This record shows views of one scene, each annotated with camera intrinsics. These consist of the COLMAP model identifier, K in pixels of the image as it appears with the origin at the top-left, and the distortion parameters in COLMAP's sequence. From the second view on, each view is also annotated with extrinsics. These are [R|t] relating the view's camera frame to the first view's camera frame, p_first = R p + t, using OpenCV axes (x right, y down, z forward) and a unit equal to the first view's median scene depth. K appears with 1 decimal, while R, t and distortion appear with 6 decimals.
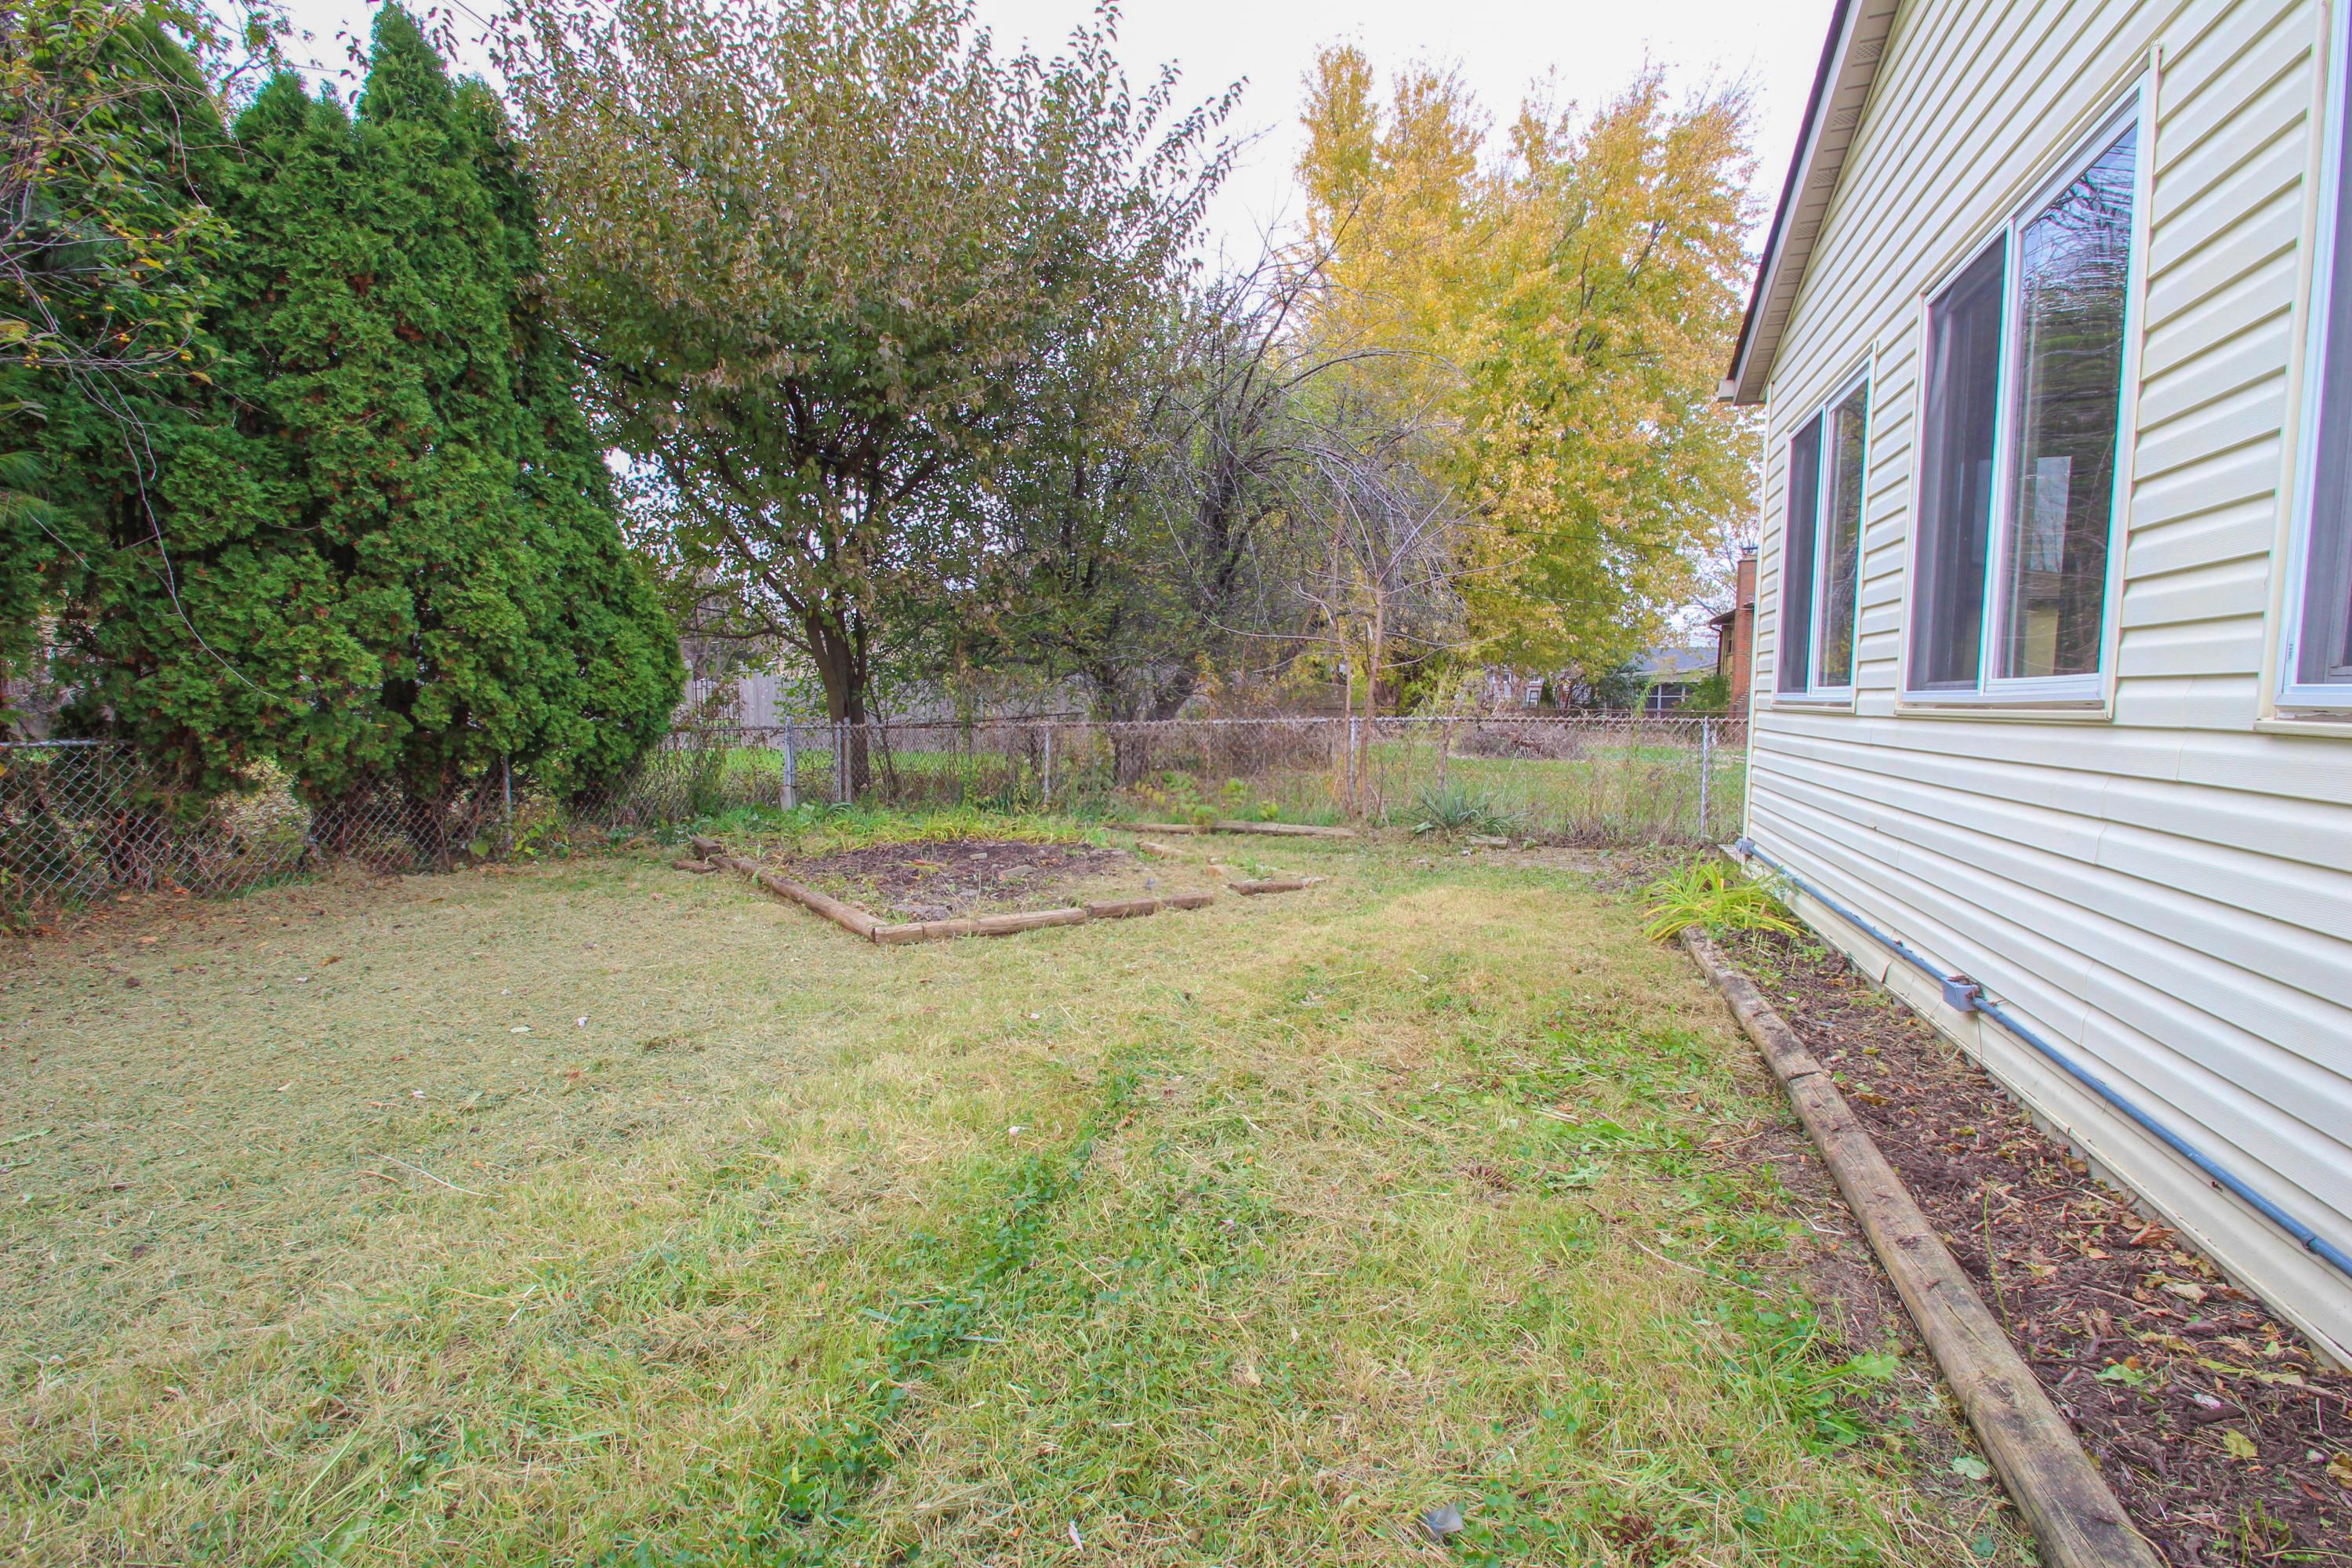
lens RADIAL K [[1100.3, 0, 1196.6], [0, 1100.3, 815.1], [0, 0, 1]] dist [-0.001189, -0.000716]
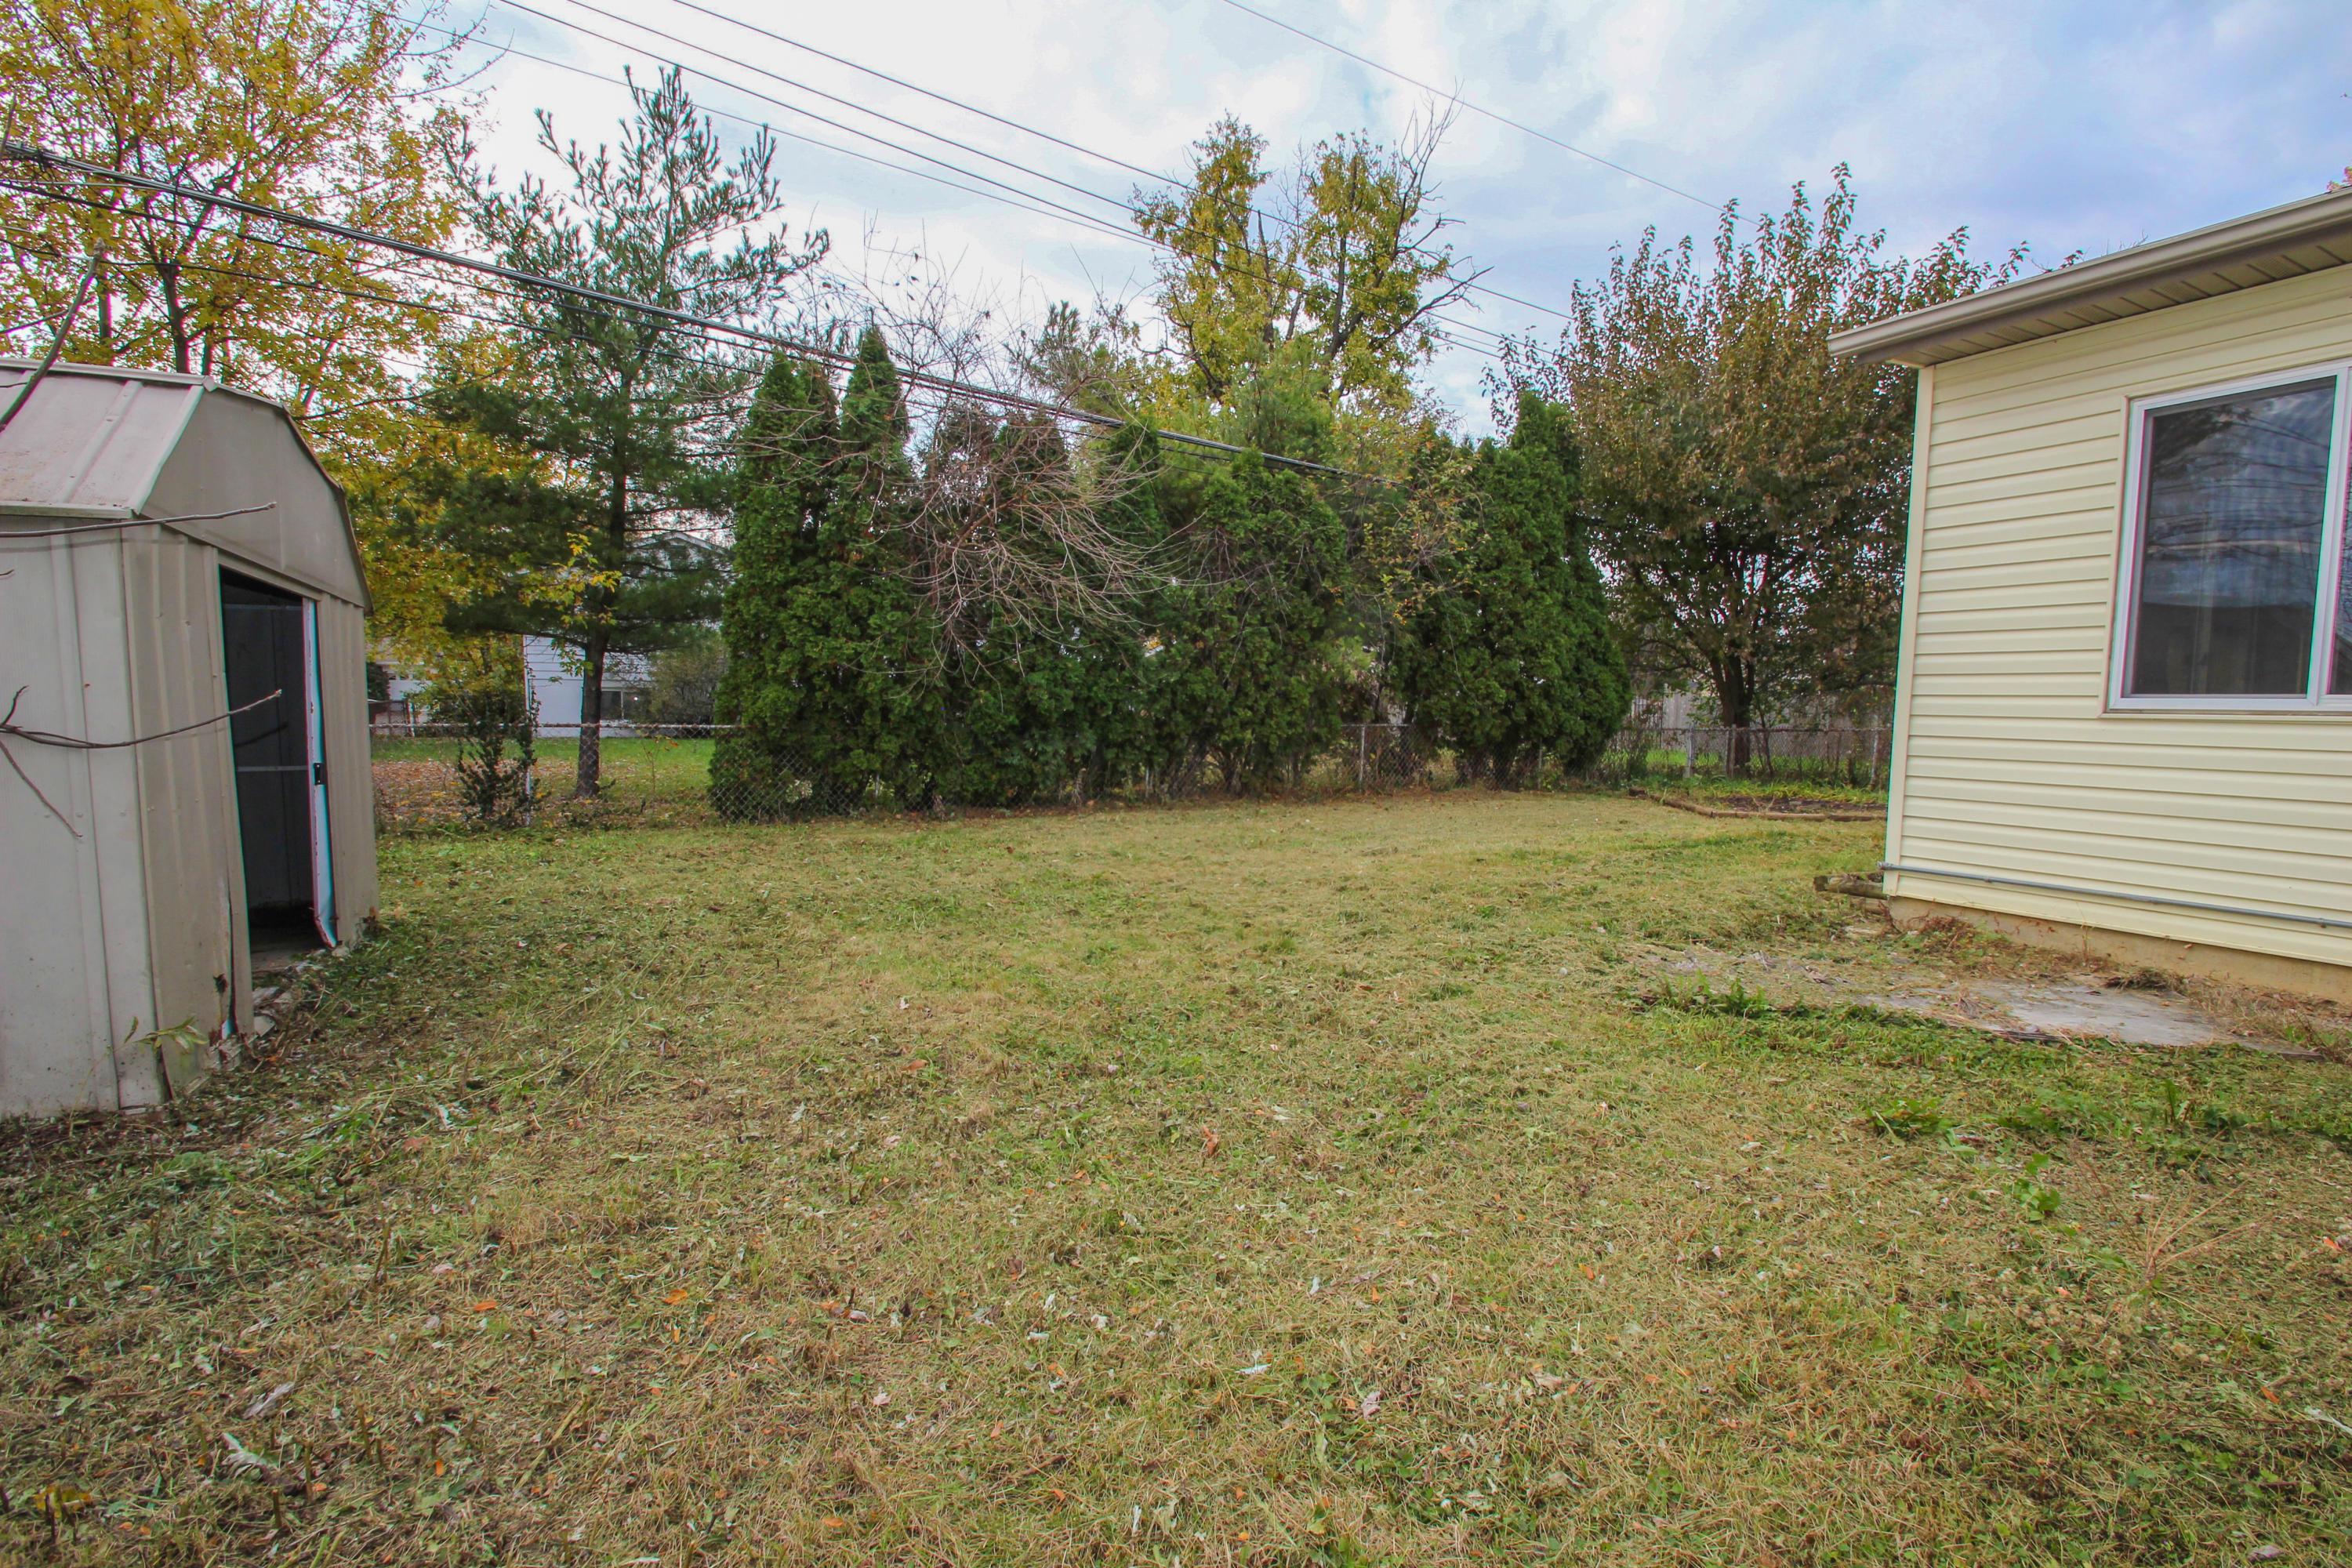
lens RADIAL K [[1100.3, 0, 1196.6], [0, 1100.3, 815.1], [0, 0, 1]] dist [-0.001189, -0.000716]
pose [[0.700922, 0.067841, -0.710005, 0.319211], [-0.078249, 0.996771, 0.017994, 0.087770], [0.708933, 0.042945, 0.703967, -0.750481]]
